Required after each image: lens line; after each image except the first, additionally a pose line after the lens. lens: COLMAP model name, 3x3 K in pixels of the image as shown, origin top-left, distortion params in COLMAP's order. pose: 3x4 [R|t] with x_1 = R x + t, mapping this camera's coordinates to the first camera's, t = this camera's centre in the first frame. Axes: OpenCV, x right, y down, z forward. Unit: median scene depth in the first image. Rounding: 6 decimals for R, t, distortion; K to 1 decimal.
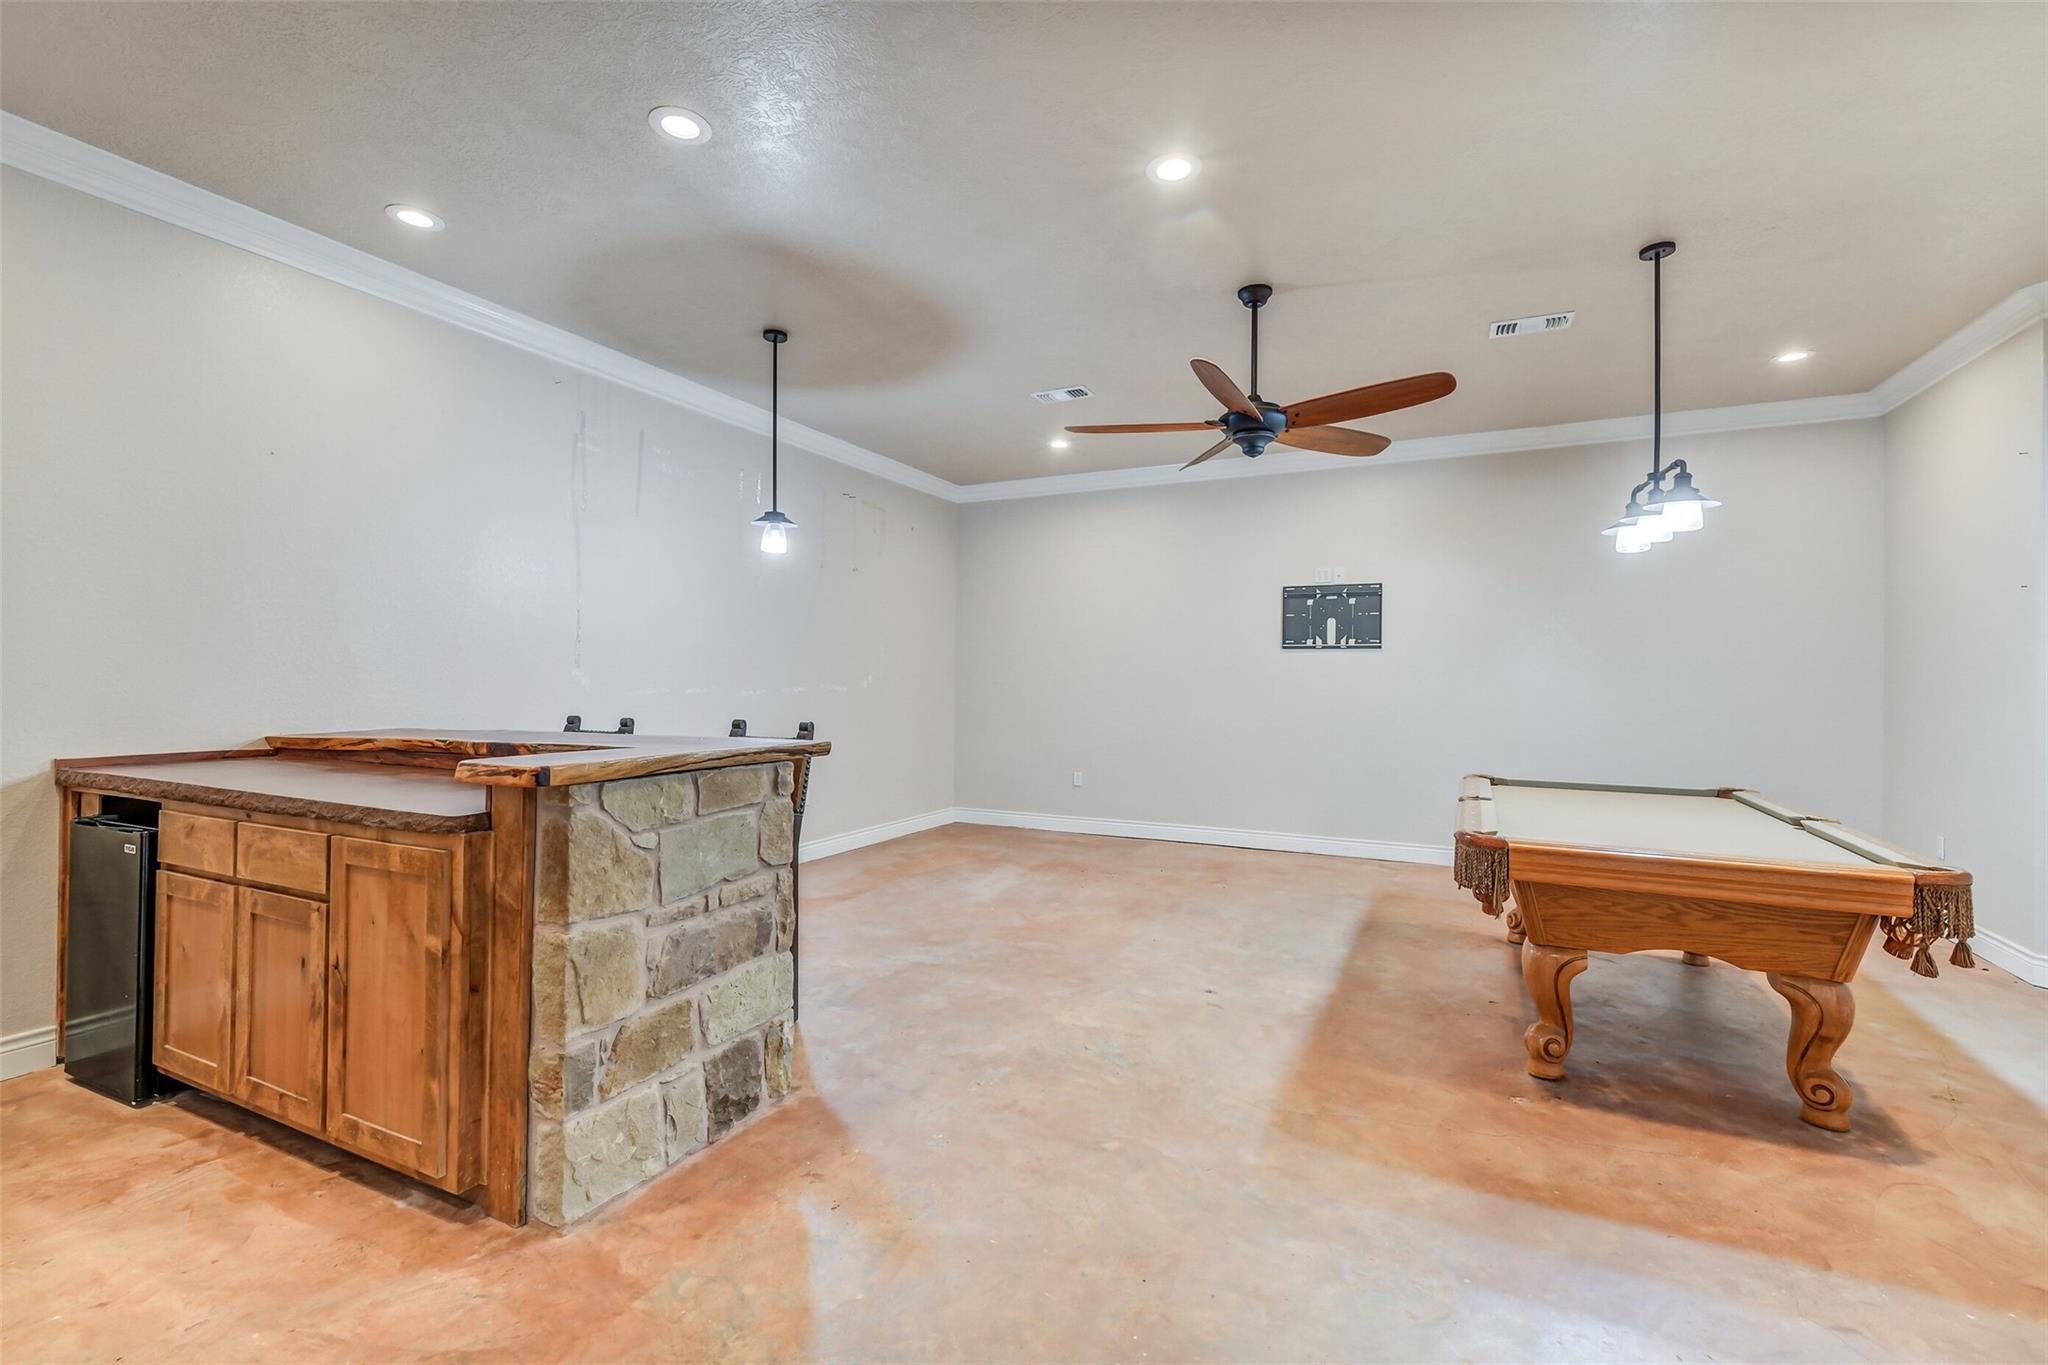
lens RADIAL K [[902.3, 0, 1029.0], [0, 902.3, 674.2], [0, 0, 1]] dist [-0.004887, -0.007648]
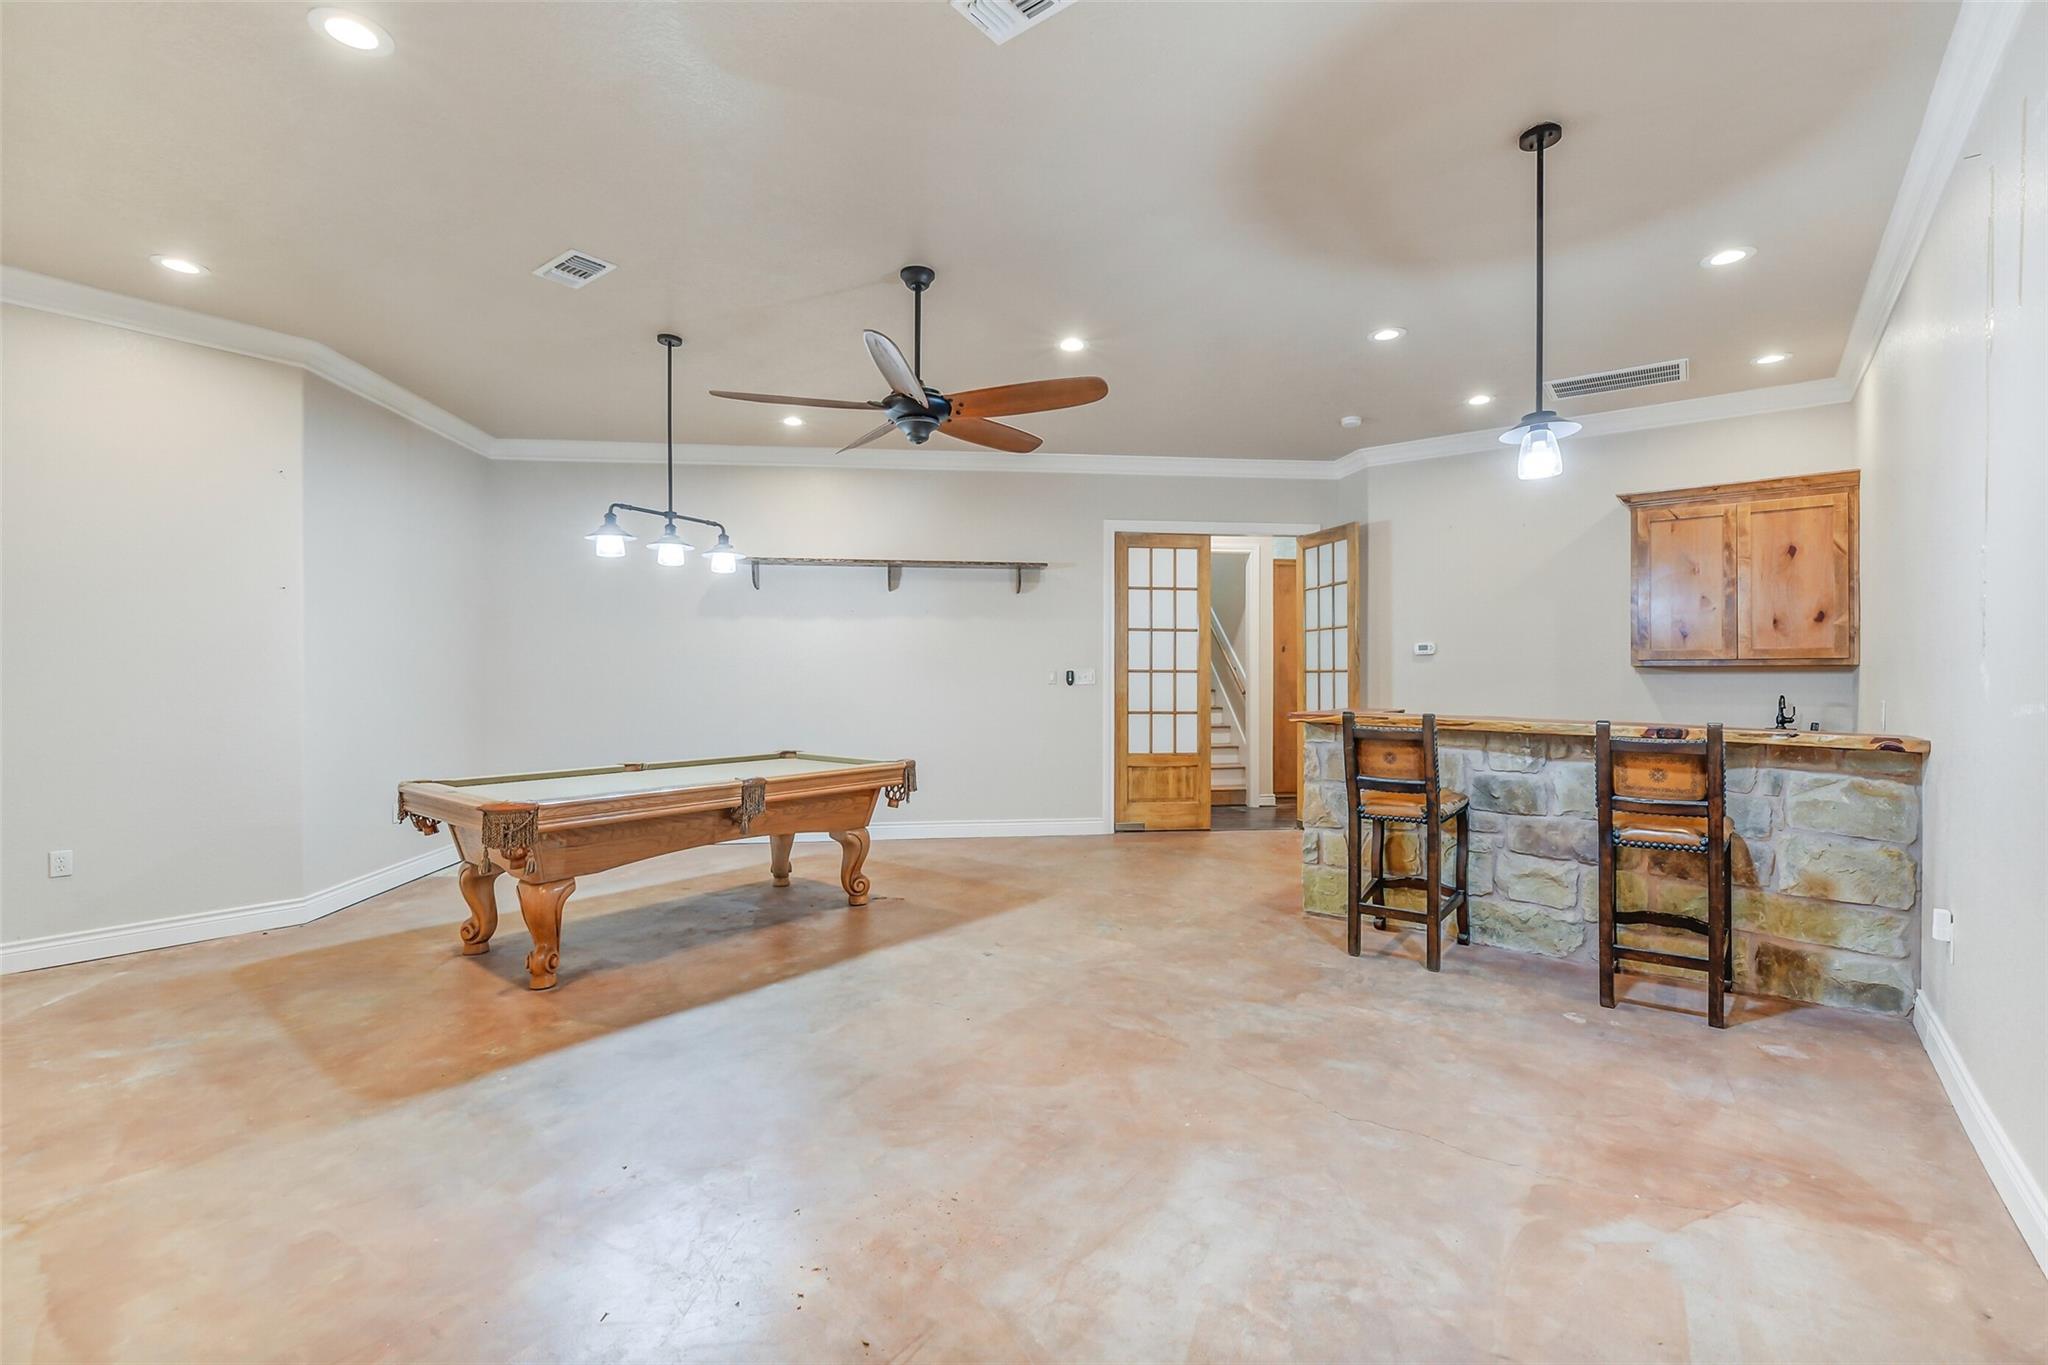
lens RADIAL K [[902.3, 0, 1026.1], [0, 902.3, 677.3], [0, 0, 1]] dist [-0.004887, -0.007648]
pose [[-0.976430, -0.008732, 0.215657, -0.080093], [-0.008706, 0.999962, 0.001069, 0.009319], [-0.215658, -0.000834, -0.976469, 2.030345]]
